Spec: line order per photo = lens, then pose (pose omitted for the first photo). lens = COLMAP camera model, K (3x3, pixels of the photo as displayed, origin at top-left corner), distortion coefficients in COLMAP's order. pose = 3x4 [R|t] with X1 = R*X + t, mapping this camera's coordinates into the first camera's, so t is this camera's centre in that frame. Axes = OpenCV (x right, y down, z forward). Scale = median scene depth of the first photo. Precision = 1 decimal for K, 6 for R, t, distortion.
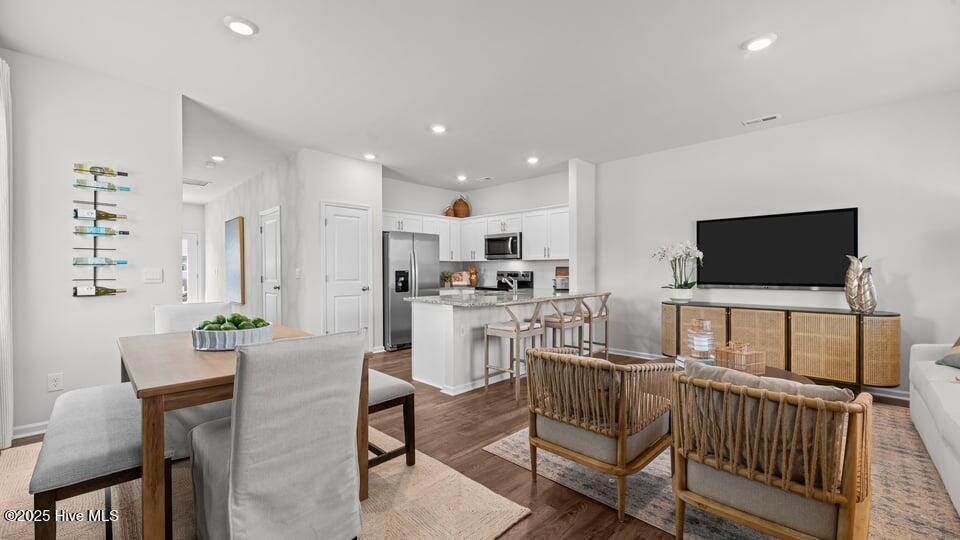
lens RADIAL K [[385.5, 0, 479.5], [0, 385.5, 271.8], [0, 0, 1]] dist [-0.000800, -0.001542]
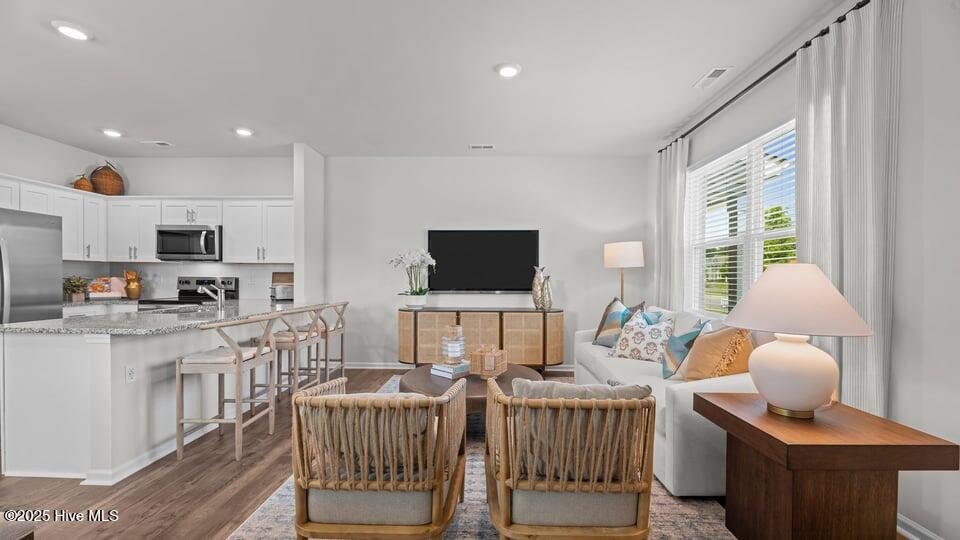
lens RADIAL K [[385.5, 0, 481.8], [0, 385.5, 279.8], [0, 0, 1]] dist [-0.000800, -0.001542]
pose [[0.733131, 0.000731, 0.680087, -0.045552], [-0.003682, 0.999989, 0.002894, -0.000858], [-0.680077, -0.004626, 0.733126, 0.148467]]
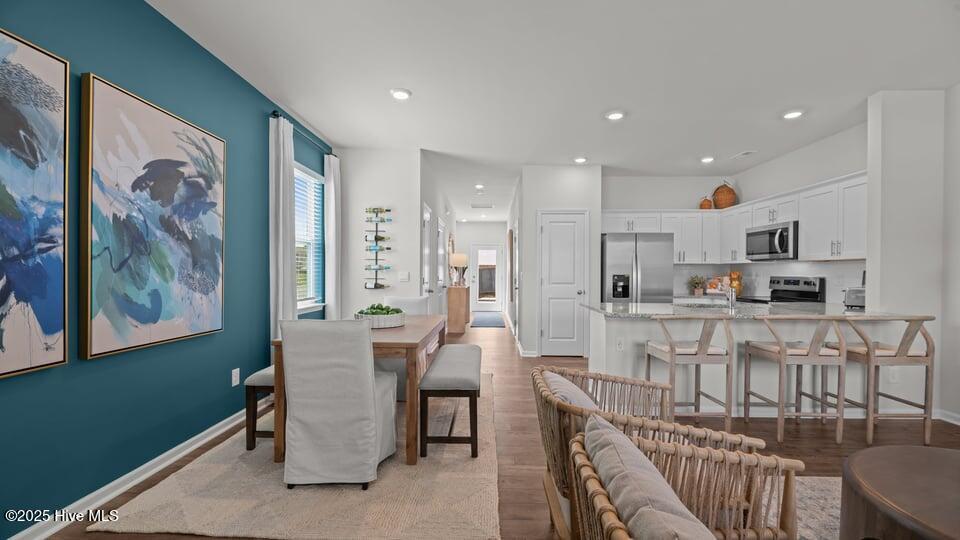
lens RADIAL K [[385.5, 0, 478.4], [0, 385.5, 276.5], [0, 0, 1]] dist [-0.000800, -0.001542]
pose [[0.679547, 0.010996, -0.733549, 0.338315], [-0.009303, 0.999936, 0.006371, -0.002095], [0.733573, 0.002495, 0.679606, 0.158722]]
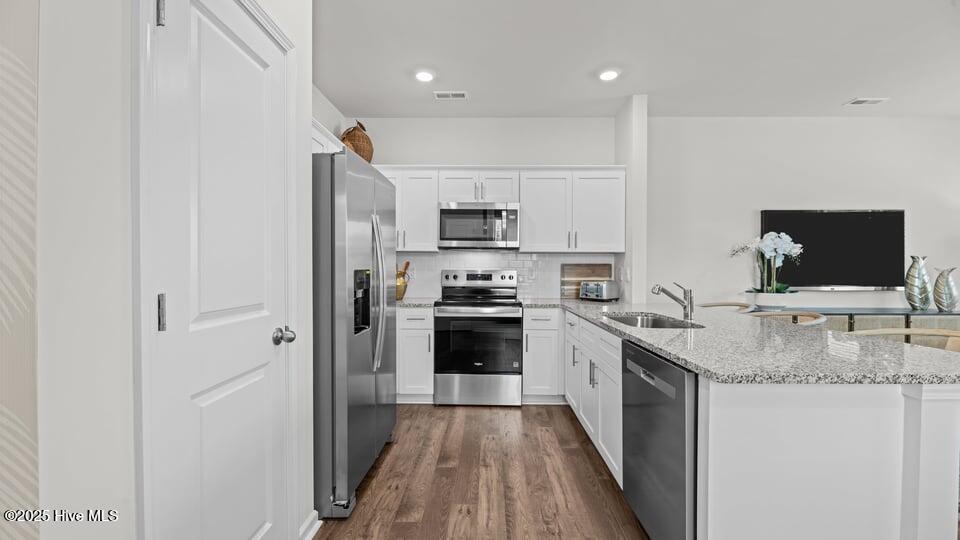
lens RADIAL K [[385.5, 0, 478.3], [0, 385.5, 271.6], [0, 0, 1]] dist [-0.000800, -0.001542]
pose [[0.721285, -0.005610, 0.692616, -0.504438], [-0.000779, 0.999960, 0.008911, -0.007448], [-0.692638, -0.006967, 0.721252, 0.923566]]
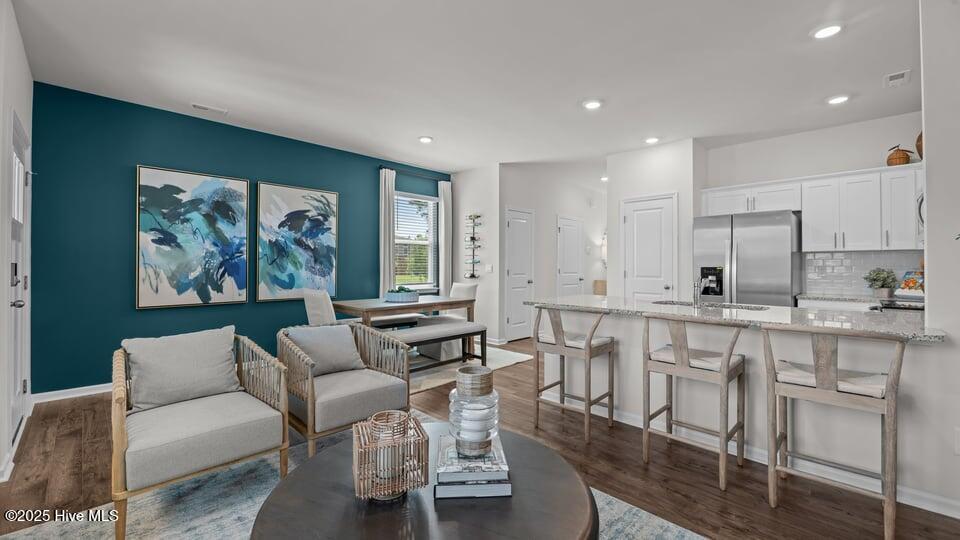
lens RADIAL K [[385.5, 0, 476.0], [0, 385.5, 265.1], [0, 0, 1]] dist [-0.000800, -0.001542]
pose [[0.004554, -0.002372, -0.999987, 0.767442], [-0.007404, 0.999970, -0.002406, -0.001797], [0.999962, 0.007414, 0.004536, 0.724971]]
